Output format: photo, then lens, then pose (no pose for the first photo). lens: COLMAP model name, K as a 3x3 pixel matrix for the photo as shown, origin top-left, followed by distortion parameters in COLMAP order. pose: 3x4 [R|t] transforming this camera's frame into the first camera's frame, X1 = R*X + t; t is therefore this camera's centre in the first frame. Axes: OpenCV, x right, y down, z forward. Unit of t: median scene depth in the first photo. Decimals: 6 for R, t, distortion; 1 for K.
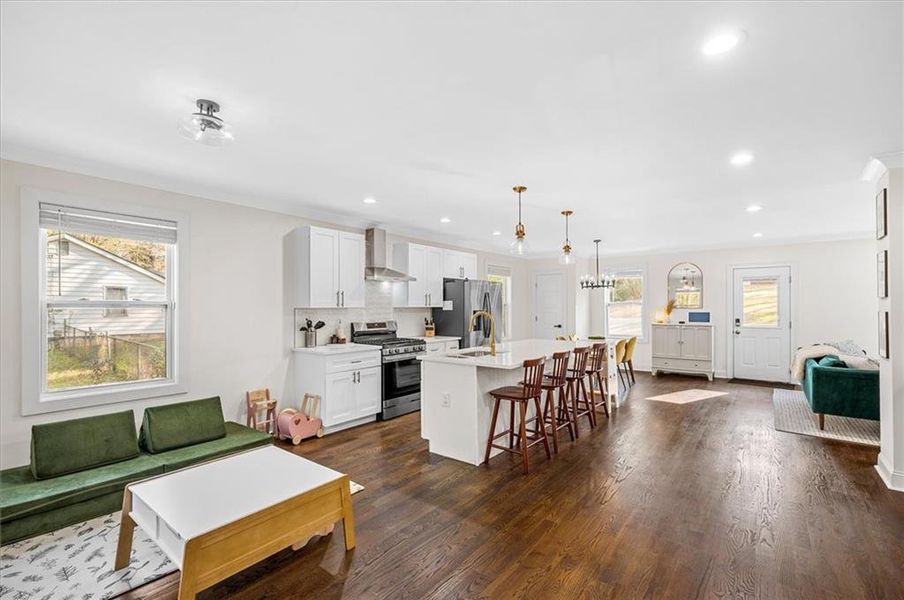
lens RADIAL K [[401.5, 0, 454.1], [0, 401.5, 307.0], [0, 0, 1]] dist [-0.000778, -0.000020]
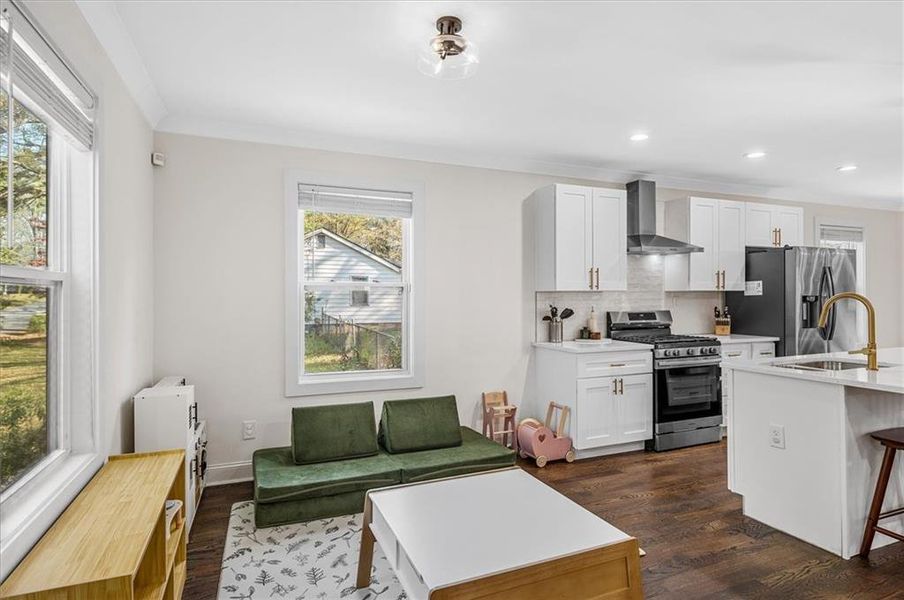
lens RADIAL K [[493.4, 0, 454.1], [0, 493.4, 297.3], [0, 0, 1]] dist [0.000318, -0.000458]
pose [[0.872132, -0.001072, -0.489270, -0.061727], [0.000808, 0.999999, -0.000750, 0.014085], [0.489270, 0.000259, 0.872132, 0.076419]]
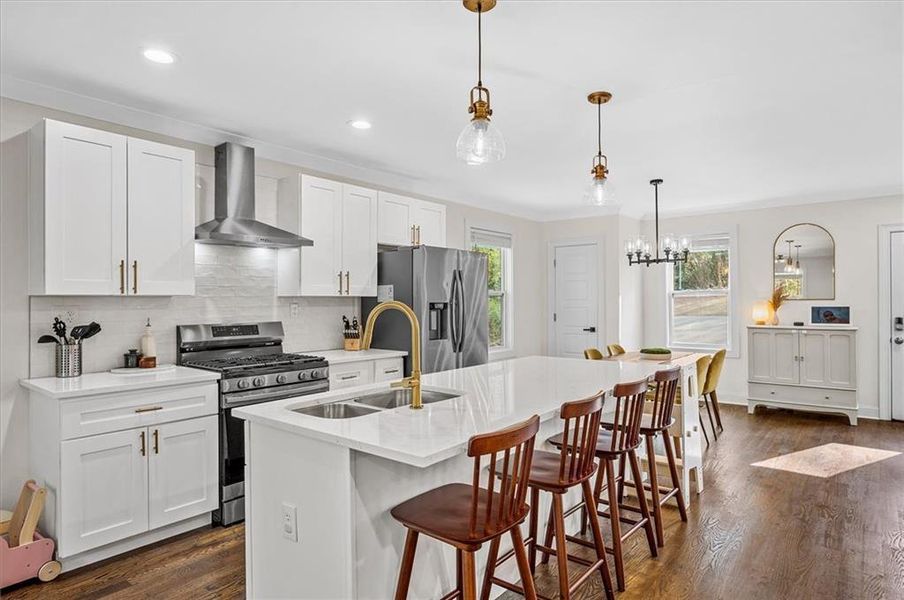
lens RADIAL K [[517.1, 0, 455.8], [0, 517.1, 299.6], [0, 0, 1]] dist [-0.002722, -0.000642]
pose [[0.999912, -0.000465, -0.013295, 0.114398], [0.000396, 0.999987, -0.005153, 0.010318], [0.013297, 0.005147, 0.999898, 0.371404]]
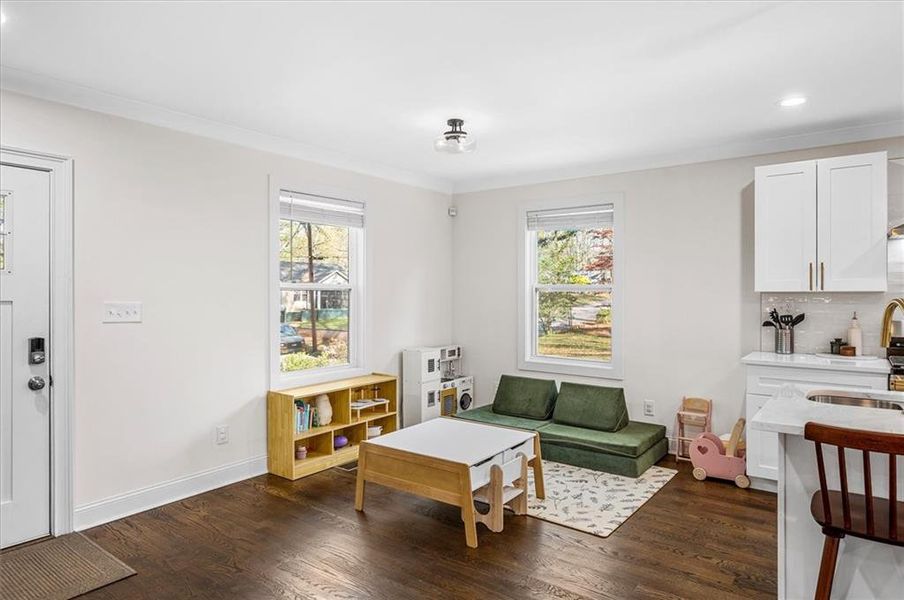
lens RADIAL K [[543.5, 0, 453.4], [0, 543.5, 296.4], [0, 0, 1]] dist [-0.003633, -0.001890]
pose [[0.028094, 0.005419, -0.999591, 0.472425], [-0.006138, 0.999967, 0.005249, 0.007751], [0.999586, 0.005988, 0.028126, 0.436715]]
